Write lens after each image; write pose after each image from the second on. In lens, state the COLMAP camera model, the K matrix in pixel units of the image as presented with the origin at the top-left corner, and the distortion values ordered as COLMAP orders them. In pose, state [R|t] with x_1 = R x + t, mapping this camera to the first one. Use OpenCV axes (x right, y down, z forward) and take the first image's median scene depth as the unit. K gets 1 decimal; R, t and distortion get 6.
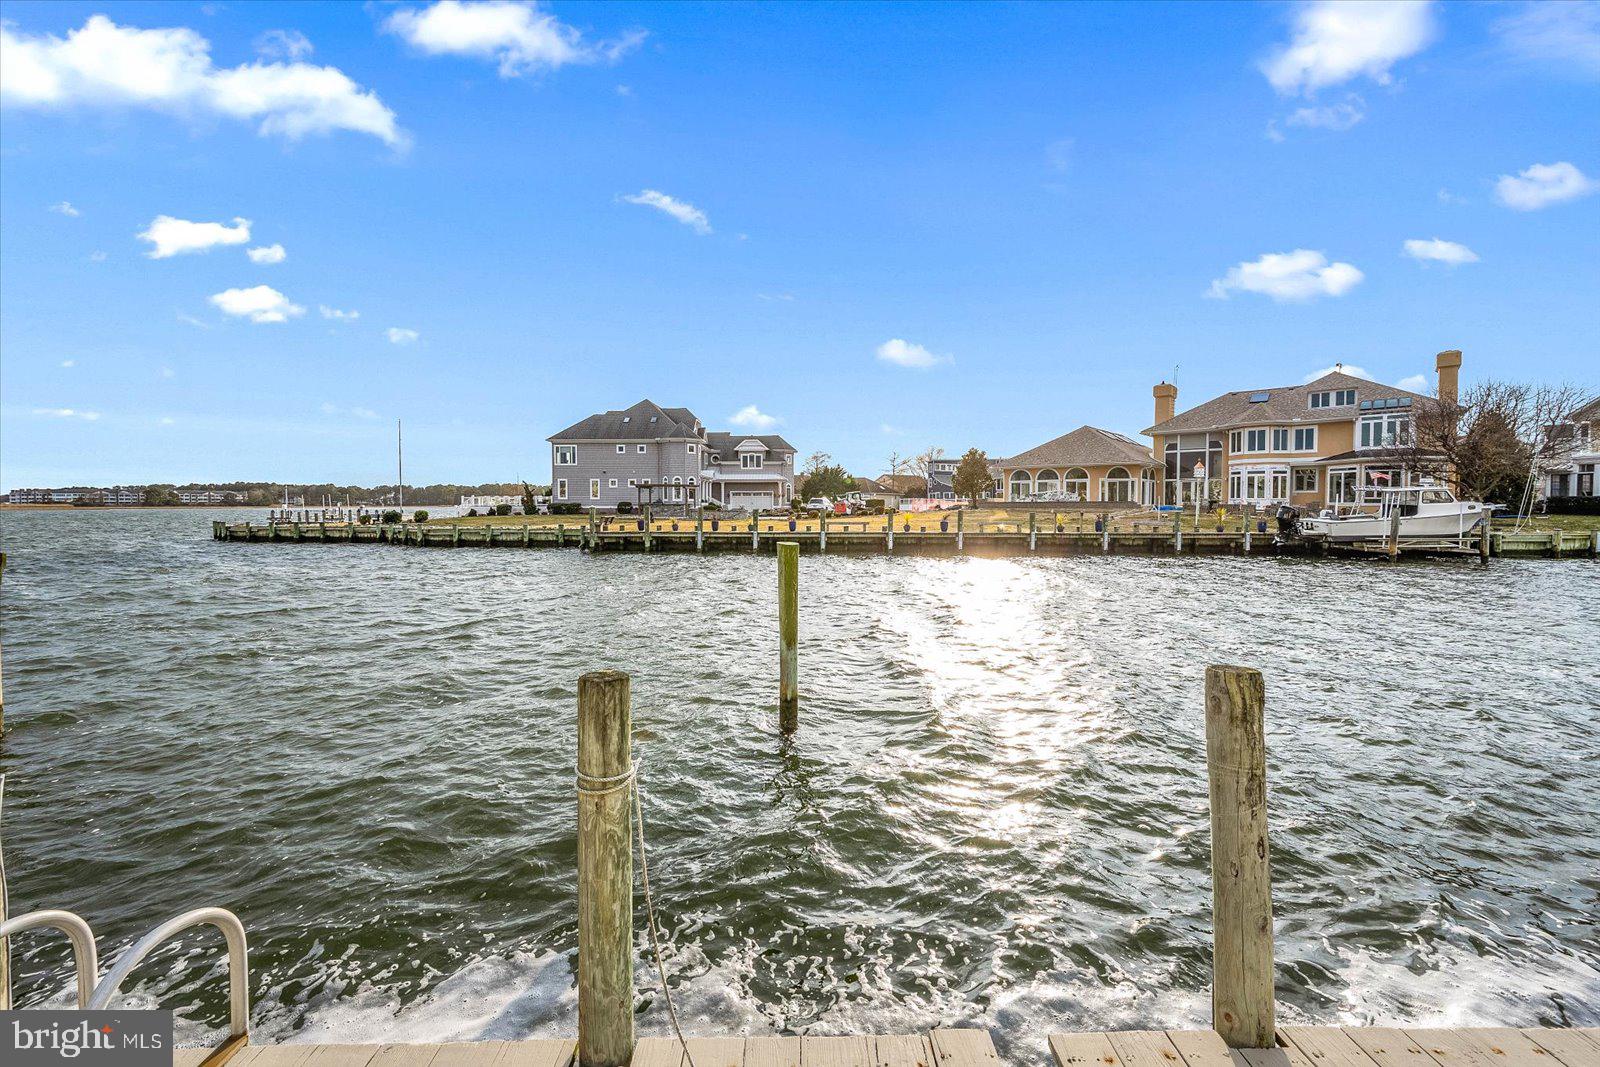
lens RADIAL K [[636.4, 0, 801.3], [0, 636.4, 524.3], [0, 0, 1]] dist [0.002496, 0.000890]
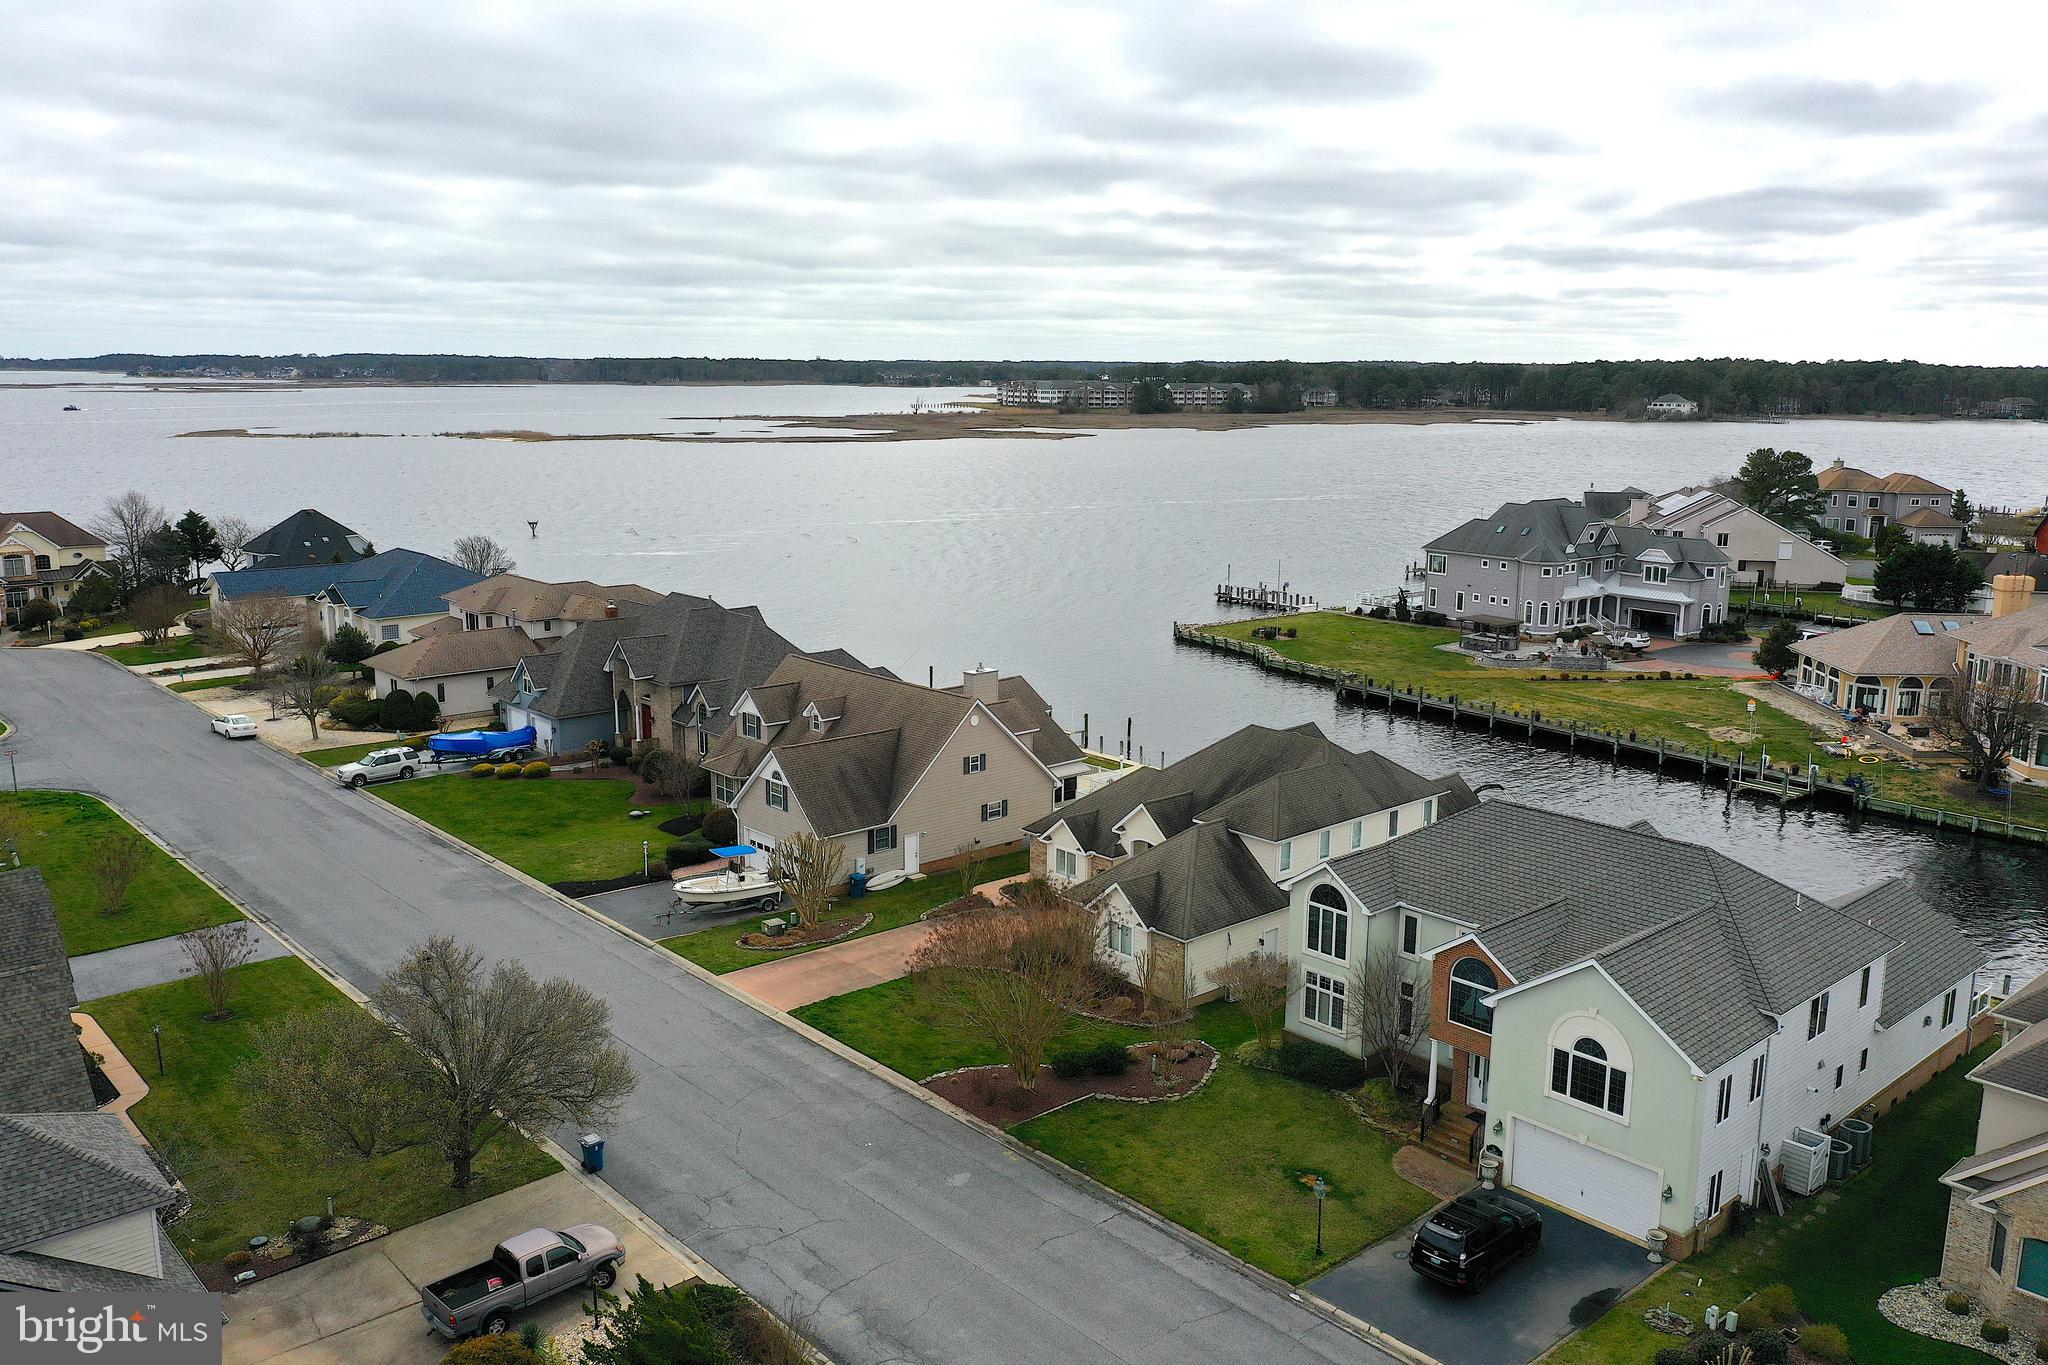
lens RADIAL K [[1618.3, 0, 1022.4], [0, 1618.3, 675.9], [0, 0, 1]] dist [0.001249, -0.003351]
pose [[0.649149, 0.148547, -0.746016, 1.492782], [-0.029705, 0.984949, 0.170275, -0.462895], [0.760081, -0.088373, 0.643791, -1.515526]]
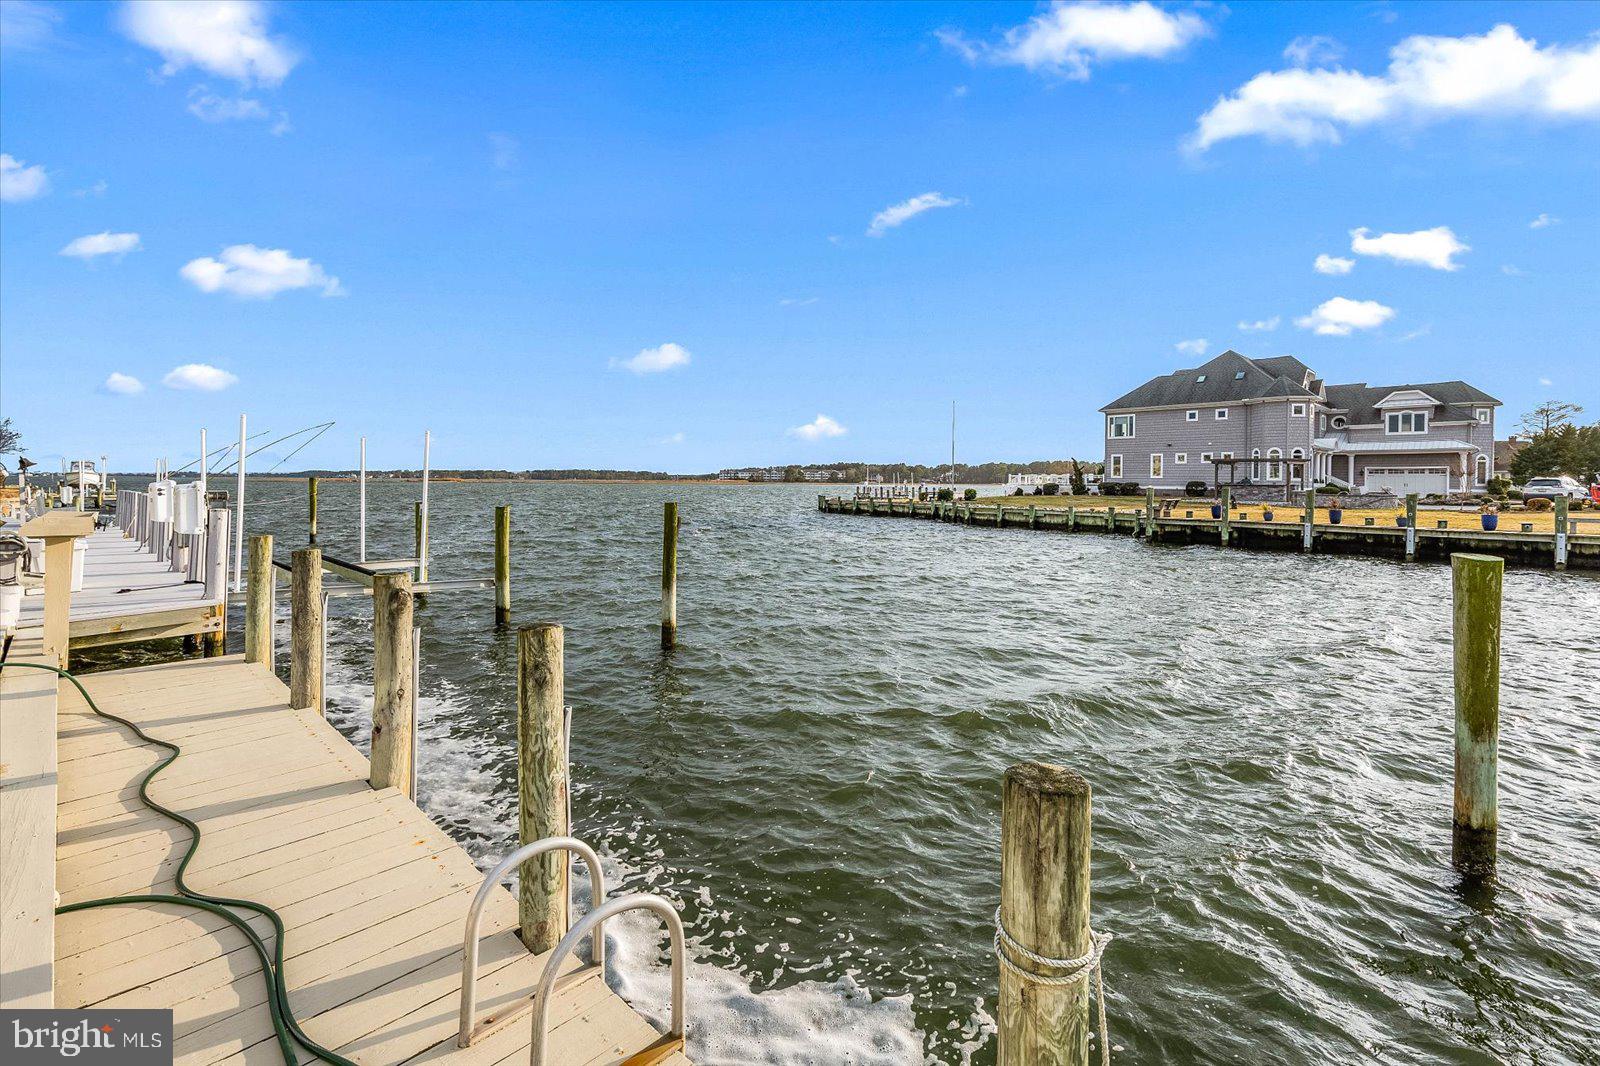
lens RADIAL K [[712.2, 0, 796.7], [0, 712.2, 488.6], [0, 0, 1]] dist [0.007405, -0.000237]
pose [[0.708996, 0.014160, -0.705071, -0.000063], [-0.031010, 0.999457, -0.011111, -0.000942], [0.704531, 0.029742, 0.709050, 0.012423]]
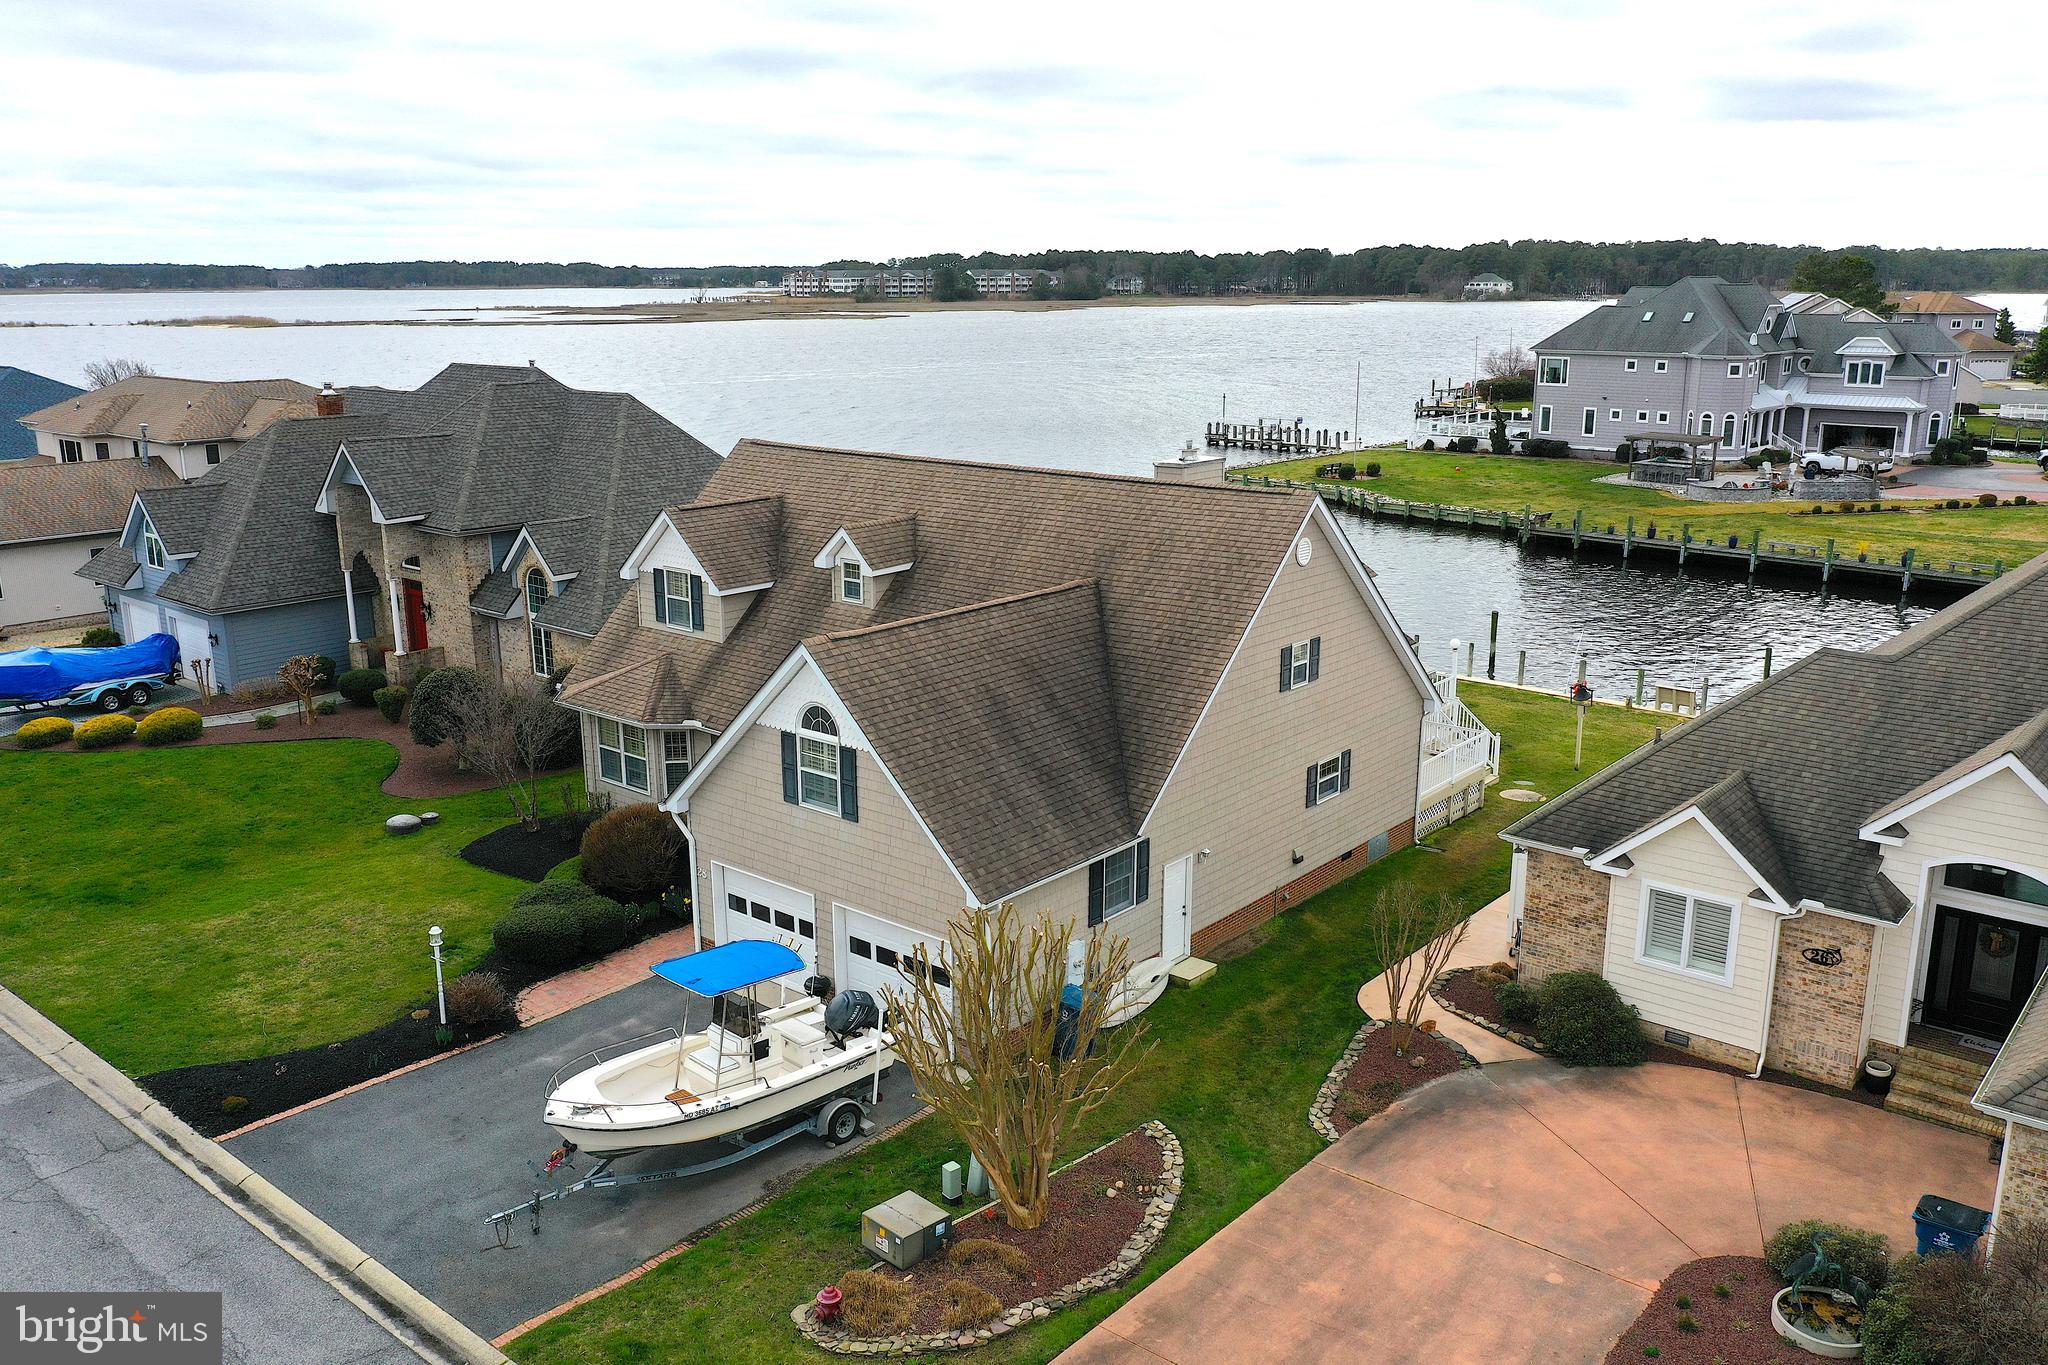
lens RADIAL K [[1618.3, 0, 1022.5], [0, 1618.3, 682.5], [0, 0, 1]] dist [0.001249, -0.003351]
pose [[0.748195, 0.160005, -0.643896, 0.537868], [-0.016451, 0.974661, 0.223083, -0.216637], [0.663274, -0.156316, 0.731869, -1.022939]]
